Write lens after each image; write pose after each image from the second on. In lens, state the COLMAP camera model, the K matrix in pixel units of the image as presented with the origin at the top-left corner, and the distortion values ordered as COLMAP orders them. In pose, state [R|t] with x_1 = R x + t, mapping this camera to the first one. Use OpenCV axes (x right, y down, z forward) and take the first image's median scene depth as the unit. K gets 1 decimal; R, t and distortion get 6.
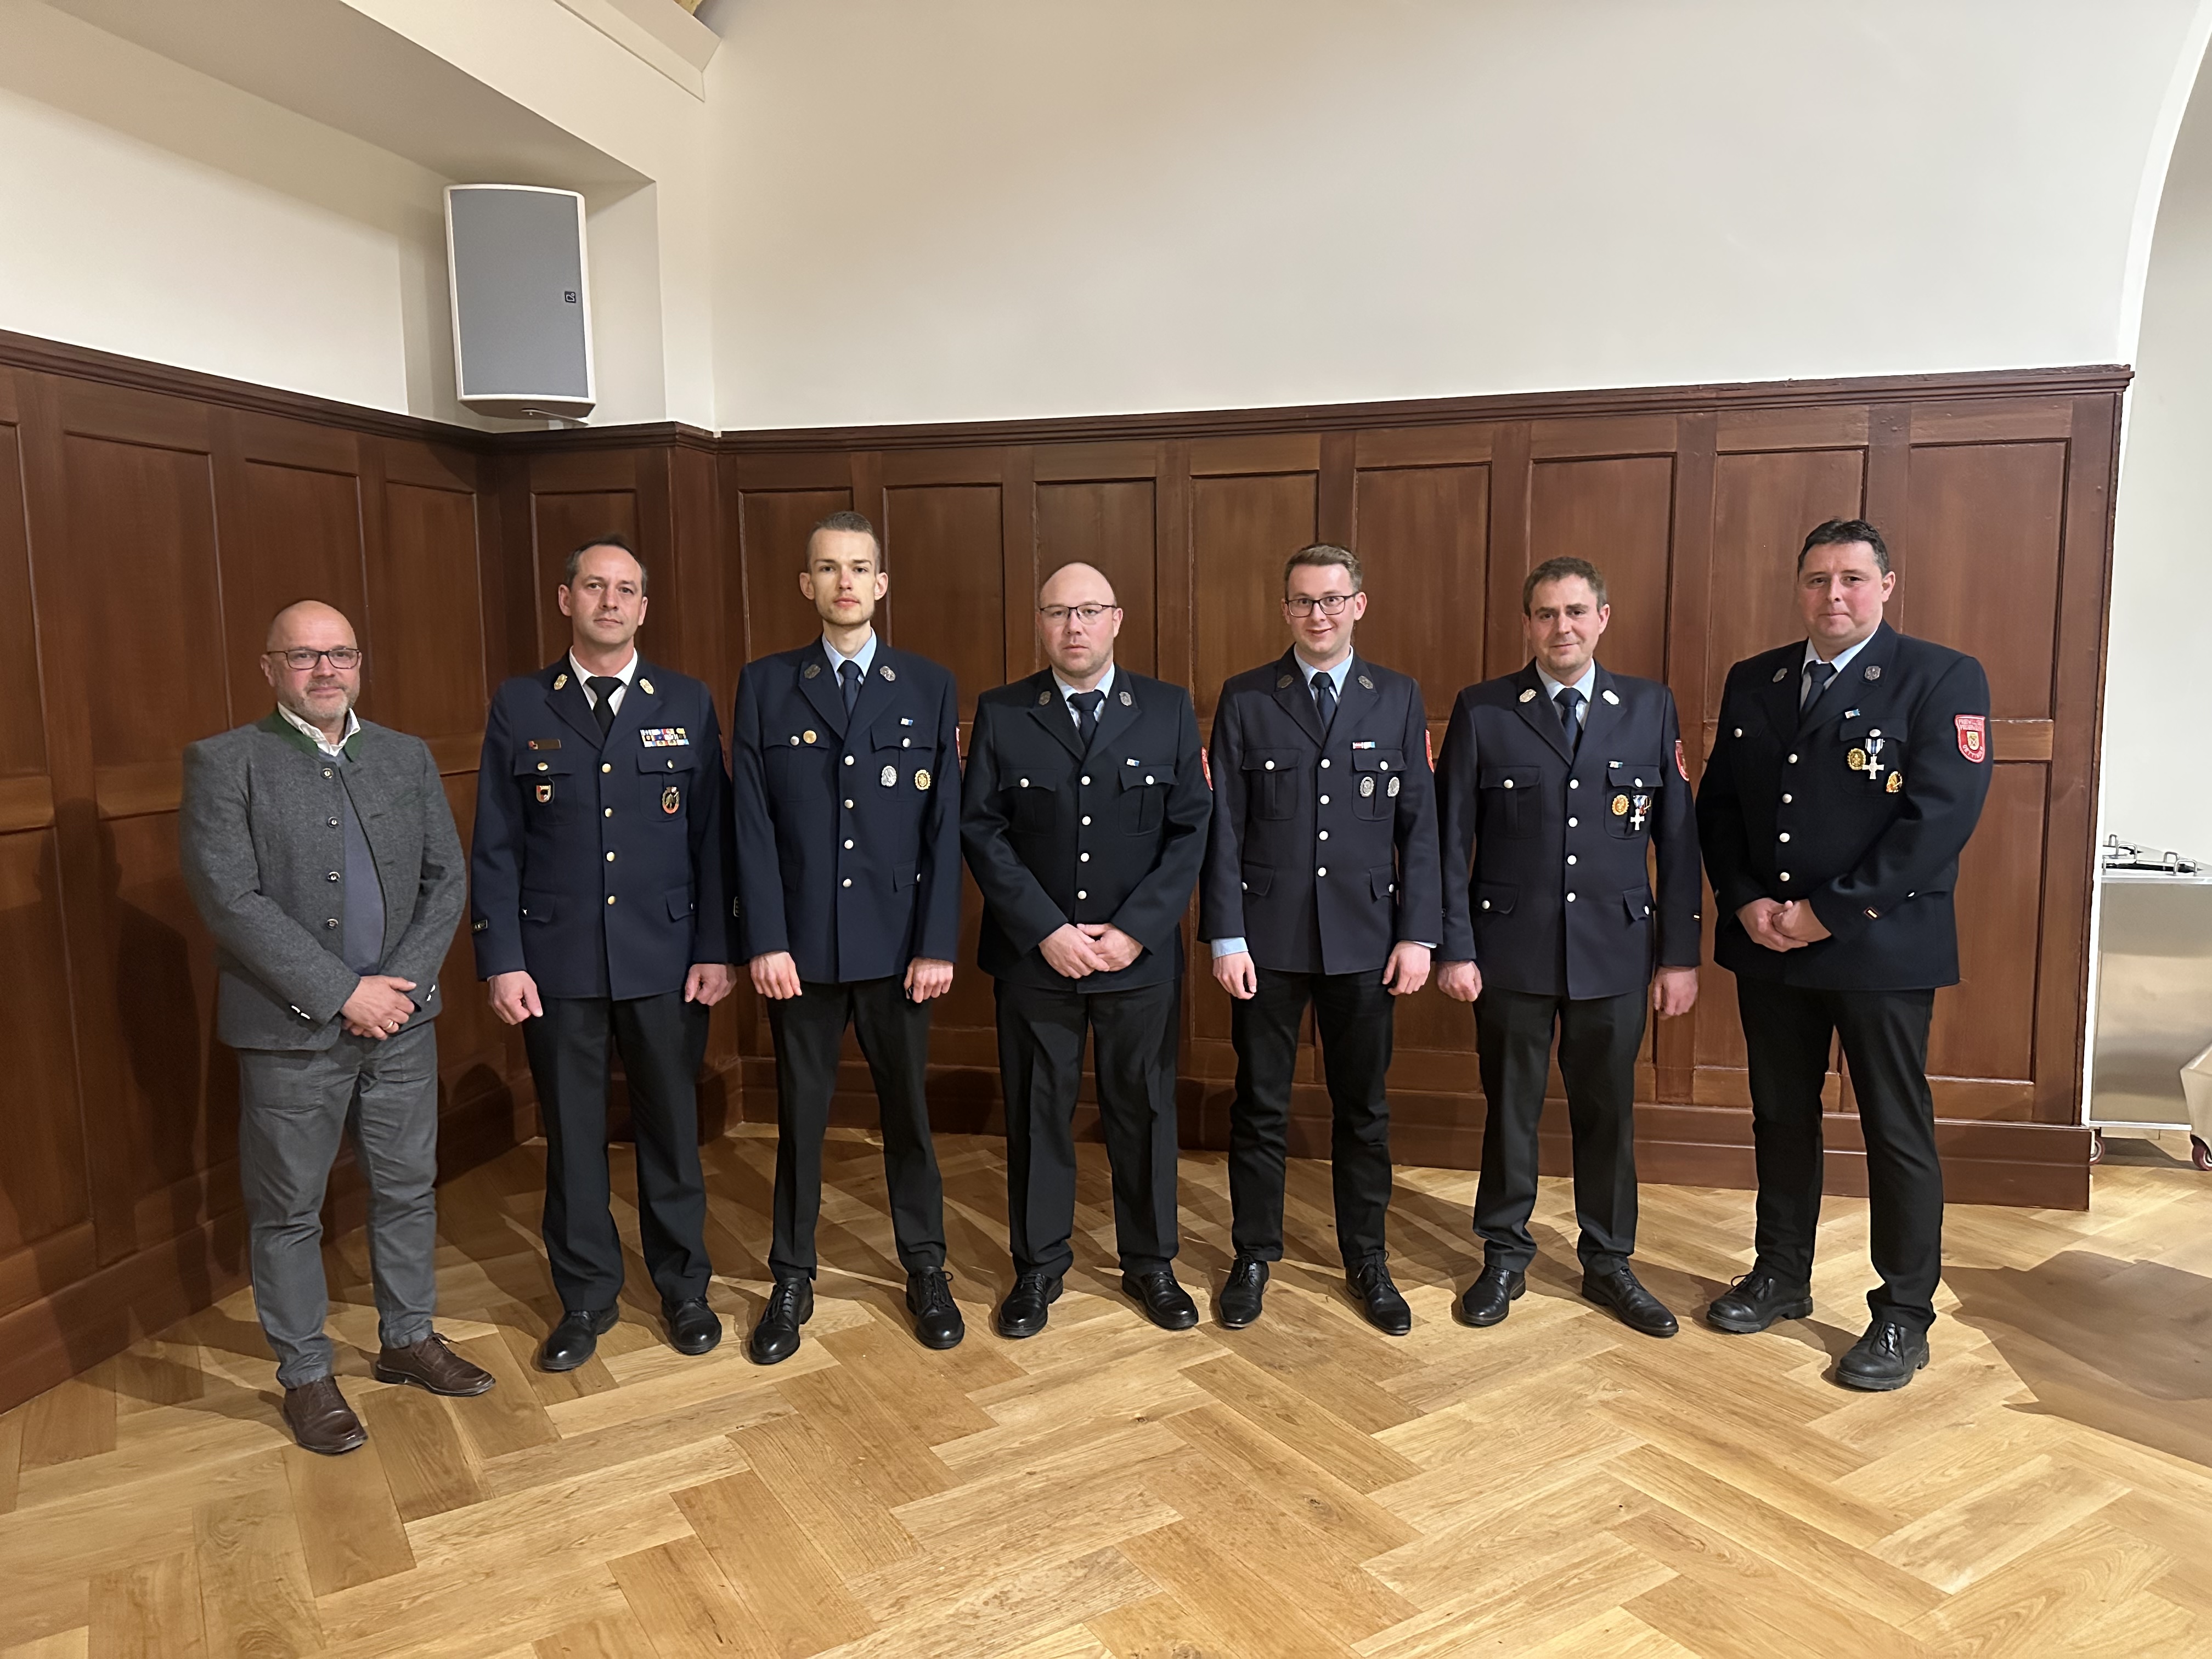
lens RADIAL K [[1538.0, 0, 1088.4], [0, 1538.0, 846.3], [0, 0, 1]] dist [0.012488, -0.018449]
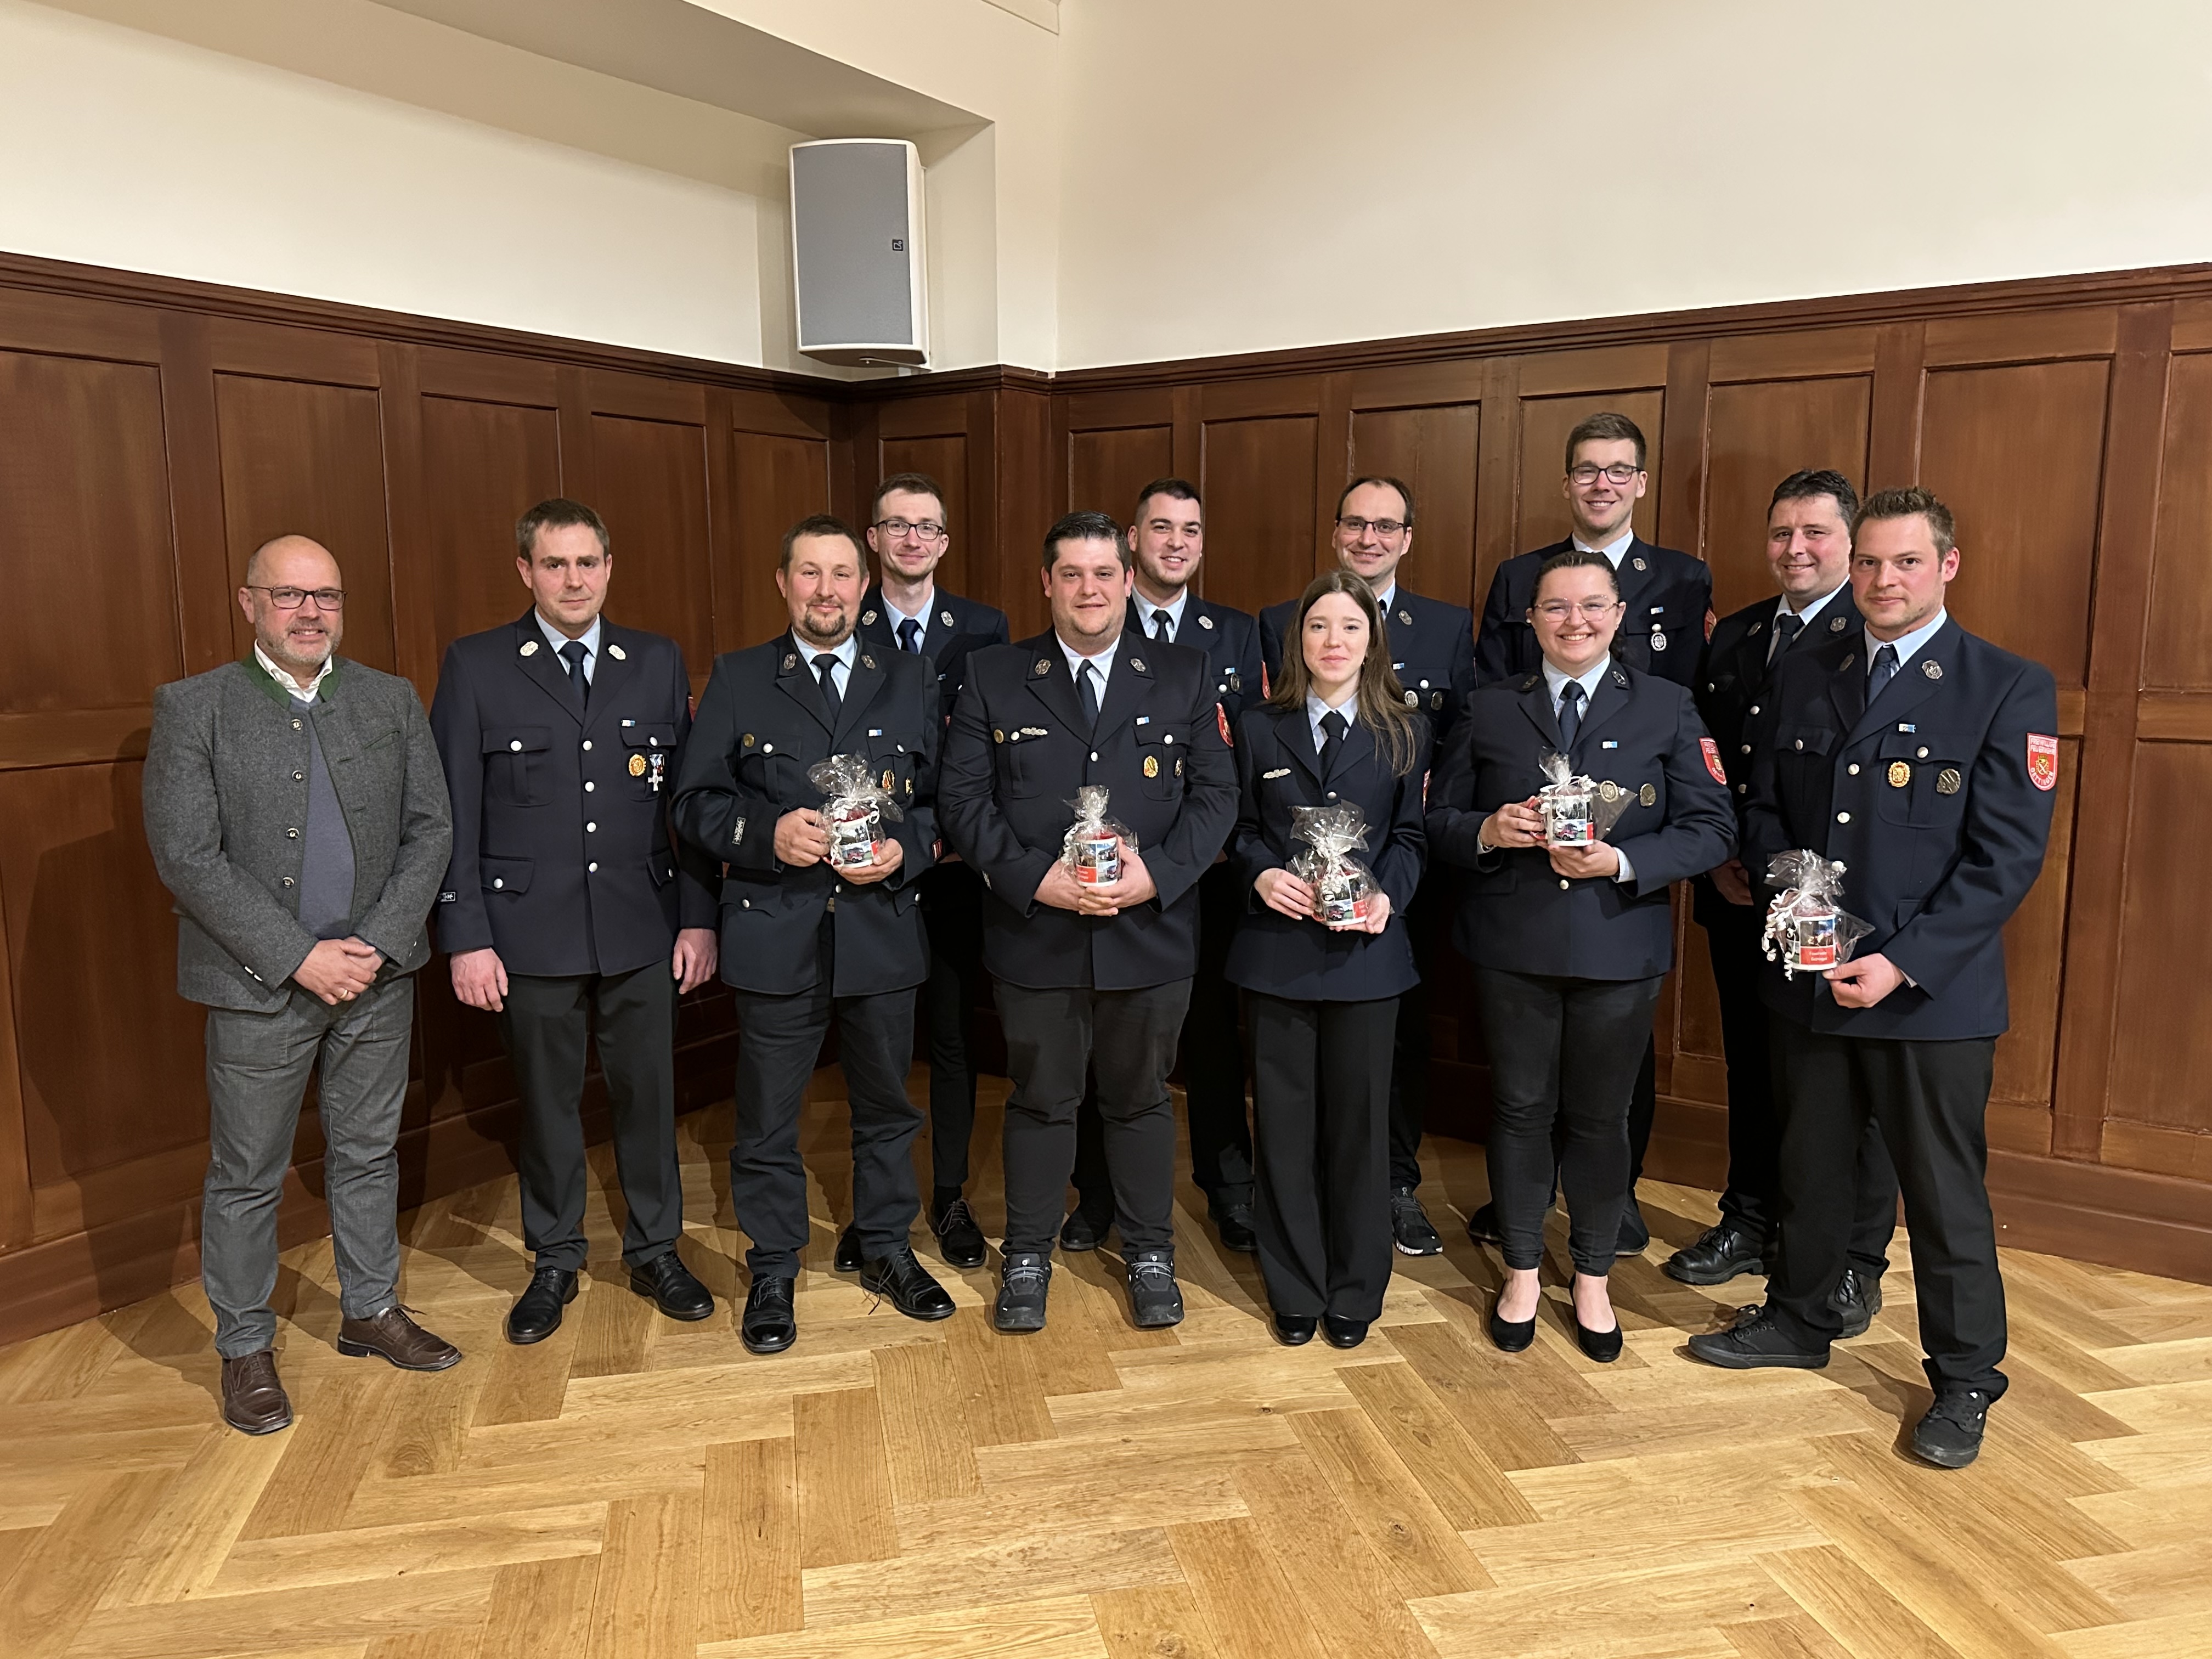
lens RADIAL K [[1625.0, 0, 1106.4], [0, 1625.0, 820.9], [0, 0, 1]] dist [0.014028, -0.021159]
pose [[0.938262, 0.055599, -0.341428, 0.201024], [-0.050219, 0.998436, 0.024584, -0.006305], [0.342260, -0.005920, 0.939586, 0.023086]]
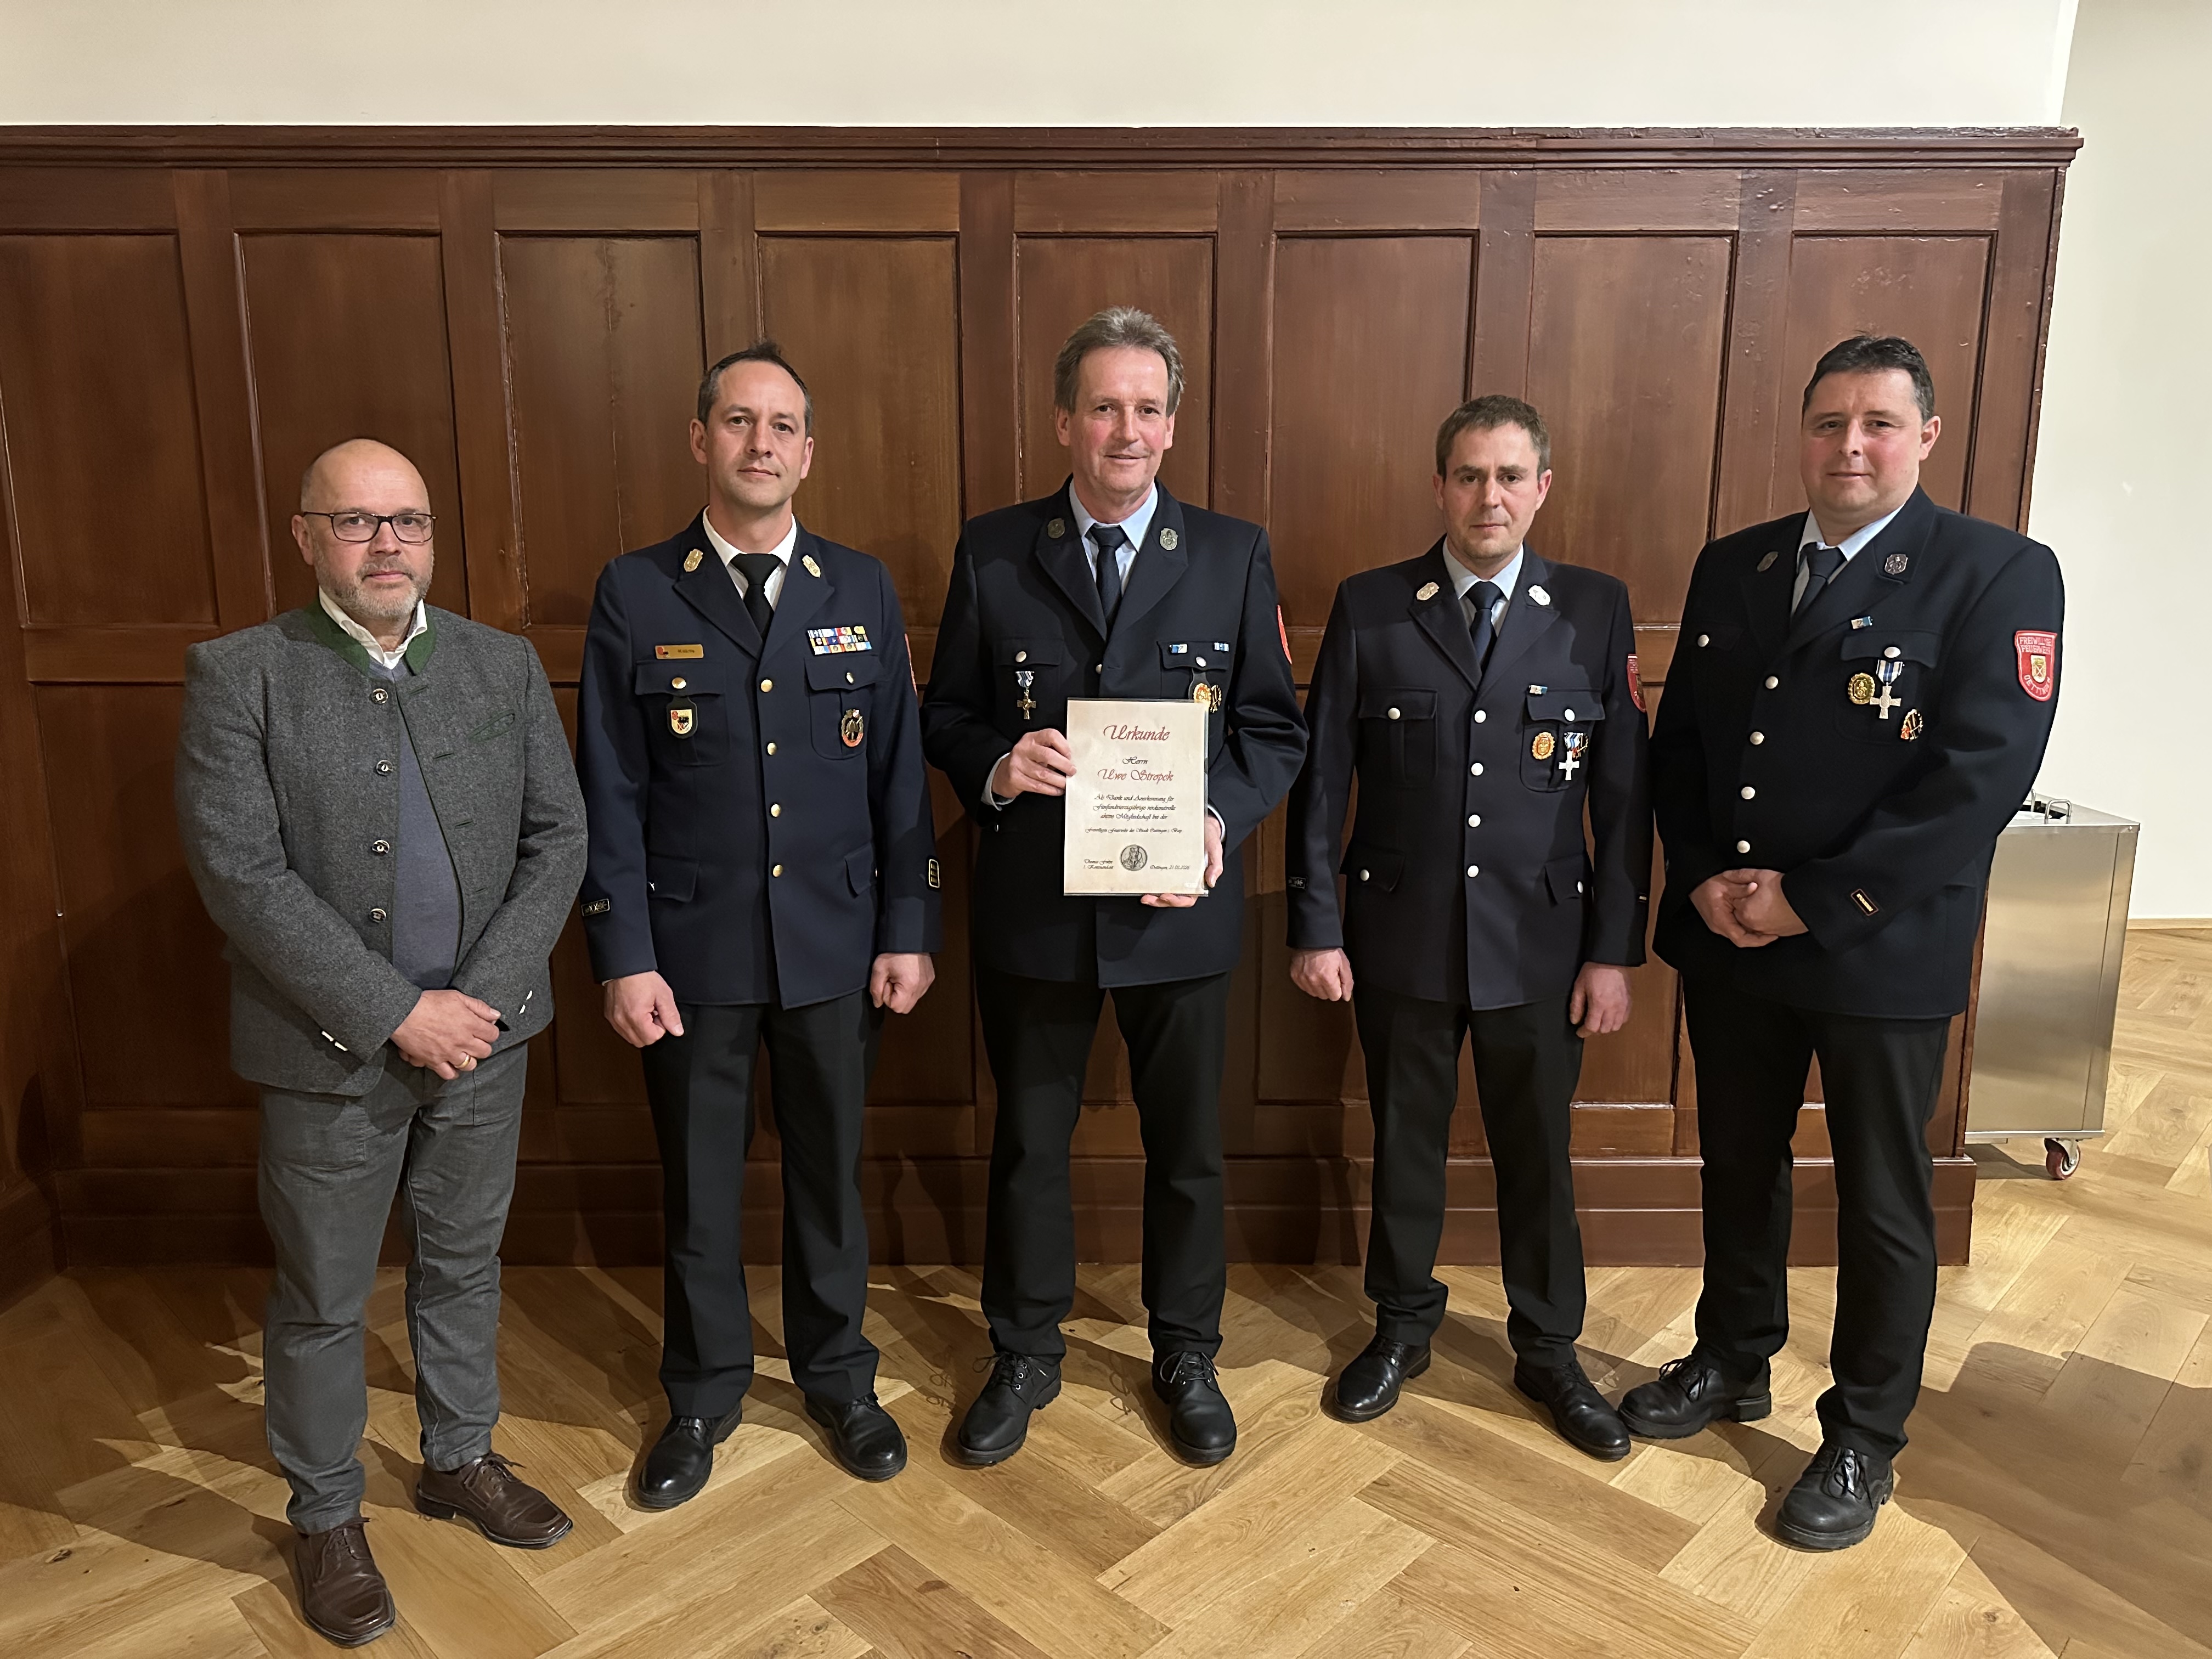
lens RADIAL K [[1538.0, 0, 1081.6], [0, 1538.0, 828.9], [0, 0, 1]] dist [0.012488, -0.018449]
pose [[0.972395, -0.034999, 0.230703, 0.046752], [0.016361, 0.996481, 0.082212, -0.053425], [-0.232768, -0.076168, 0.969545, 0.381134]]
